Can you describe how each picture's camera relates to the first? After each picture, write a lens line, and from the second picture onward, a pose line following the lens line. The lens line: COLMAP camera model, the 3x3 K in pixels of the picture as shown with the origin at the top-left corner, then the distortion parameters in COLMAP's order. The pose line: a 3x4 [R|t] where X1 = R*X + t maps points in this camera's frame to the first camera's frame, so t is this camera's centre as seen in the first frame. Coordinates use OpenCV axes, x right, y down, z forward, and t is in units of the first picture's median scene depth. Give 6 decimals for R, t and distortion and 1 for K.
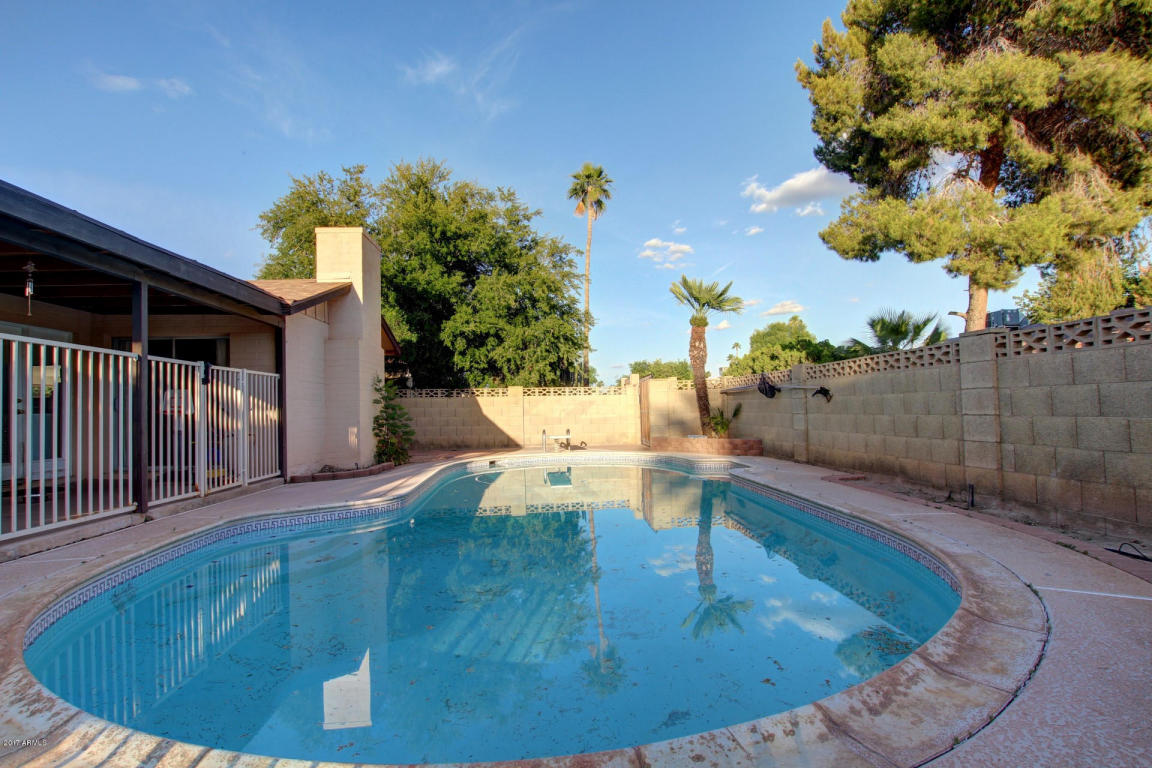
lens RADIAL K [[570.1, 0, 587.9], [0, 570.1, 390.2], [0, 0, 1]] dist [-0.035703, 0.013247]
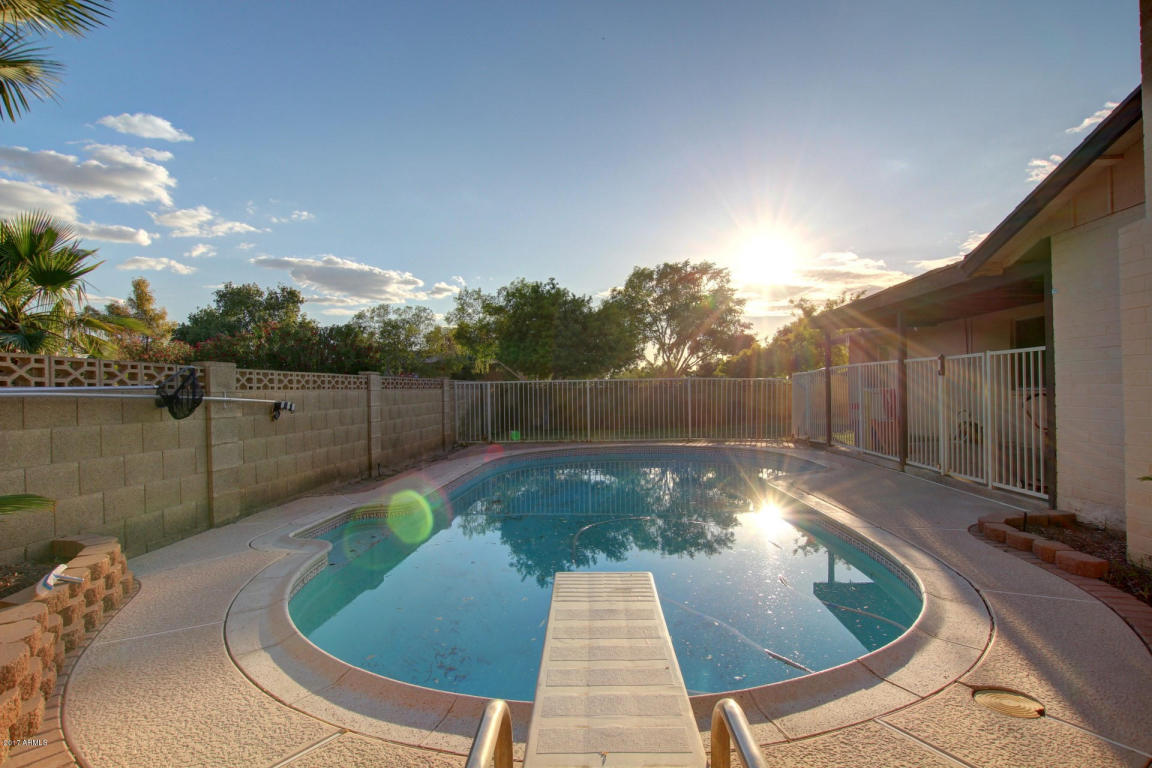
lens RADIAL K [[608.4, 0, 570.5], [0, 608.4, 390.7], [0, 0, 1]] dist [-0.001257, 0.000192]
pose [[-0.990022, 0.044550, 0.133688, -0.056830], [0.041108, 0.998751, -0.028399, 0.011823], [-0.134786, -0.022620, -0.990617, 1.095340]]
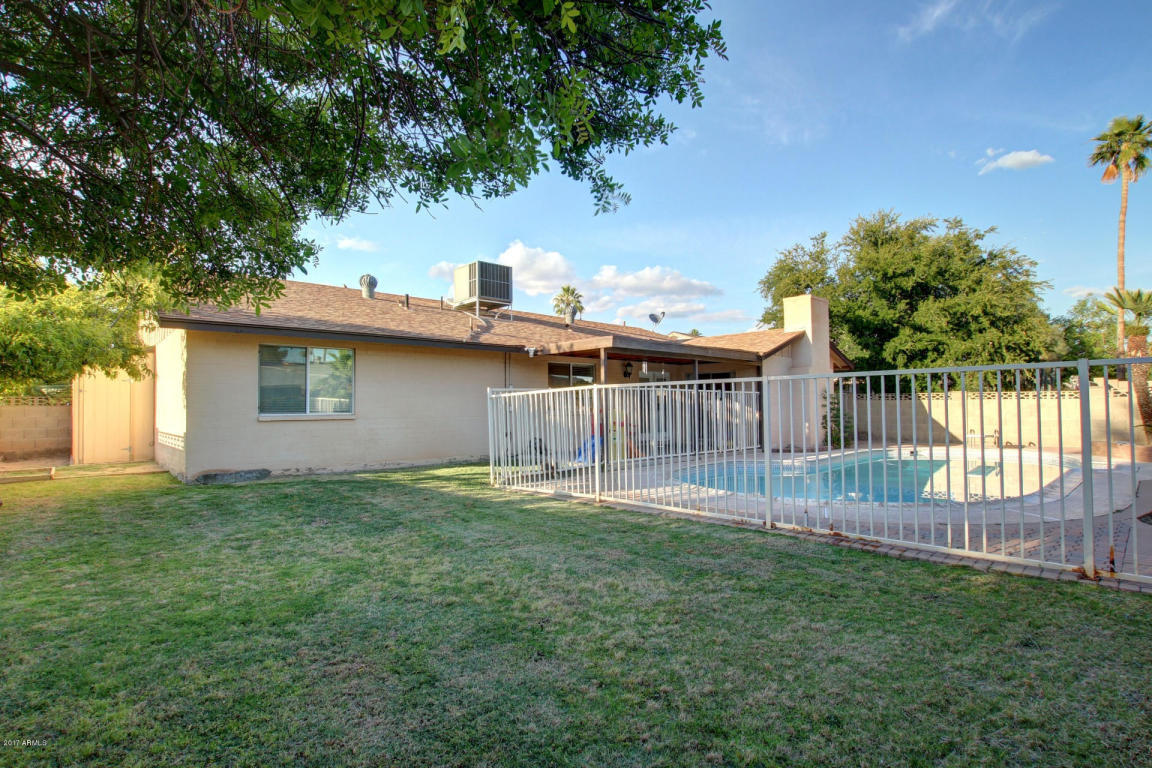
lens RADIAL K [[548.1, 0, 577.9], [0, 548.1, 387.7], [0, 0, 1]] dist [-0.015014, 0.000960]
pose [[0.628150, -0.007464, -0.778057, 0.284310], [0.017962, 0.999827, 0.004910, -0.037915], [0.777885, -0.017060, 0.628175, -0.350852]]
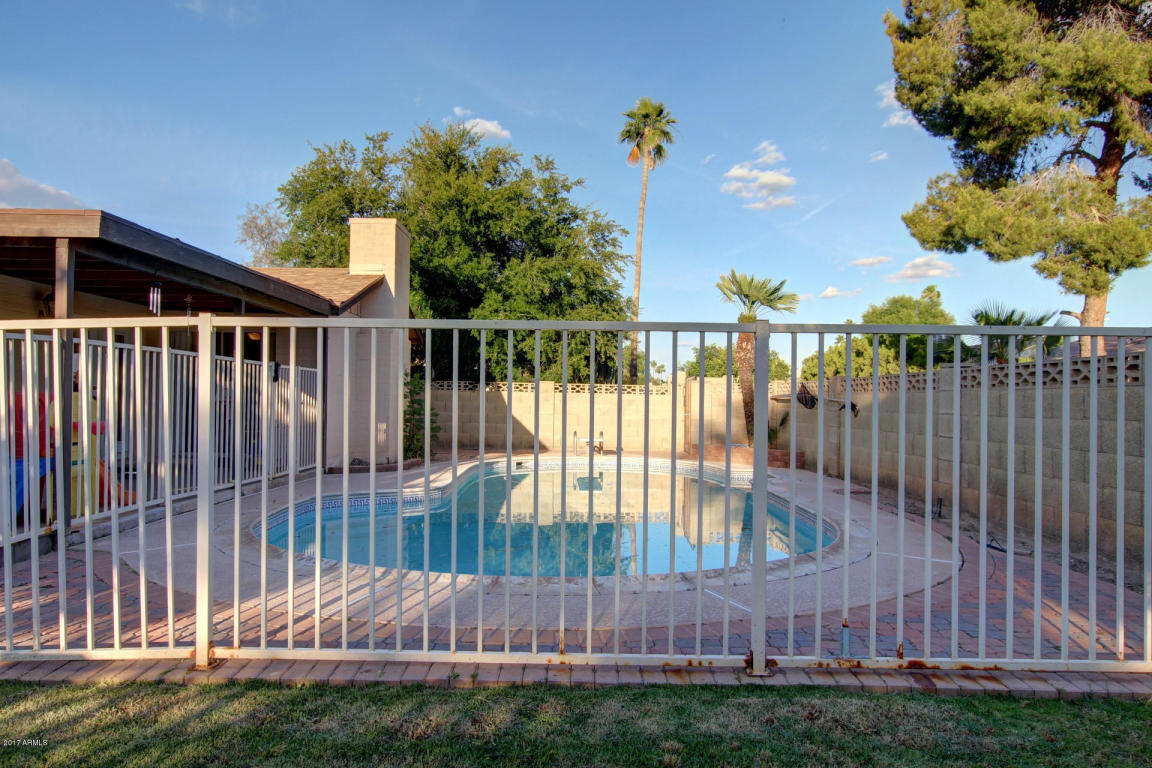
lens RADIAL K [[773.2, 0, 576.0], [0, 773.2, 384.0], [0, 0, 1]] dist [0.007182, 0.004361]
pose [[0.995506, 0.036033, -0.087572, 0.030084], [-0.035029, 0.999302, 0.012977, -0.022930], [0.087979, -0.009852, 0.996074, -0.243191]]
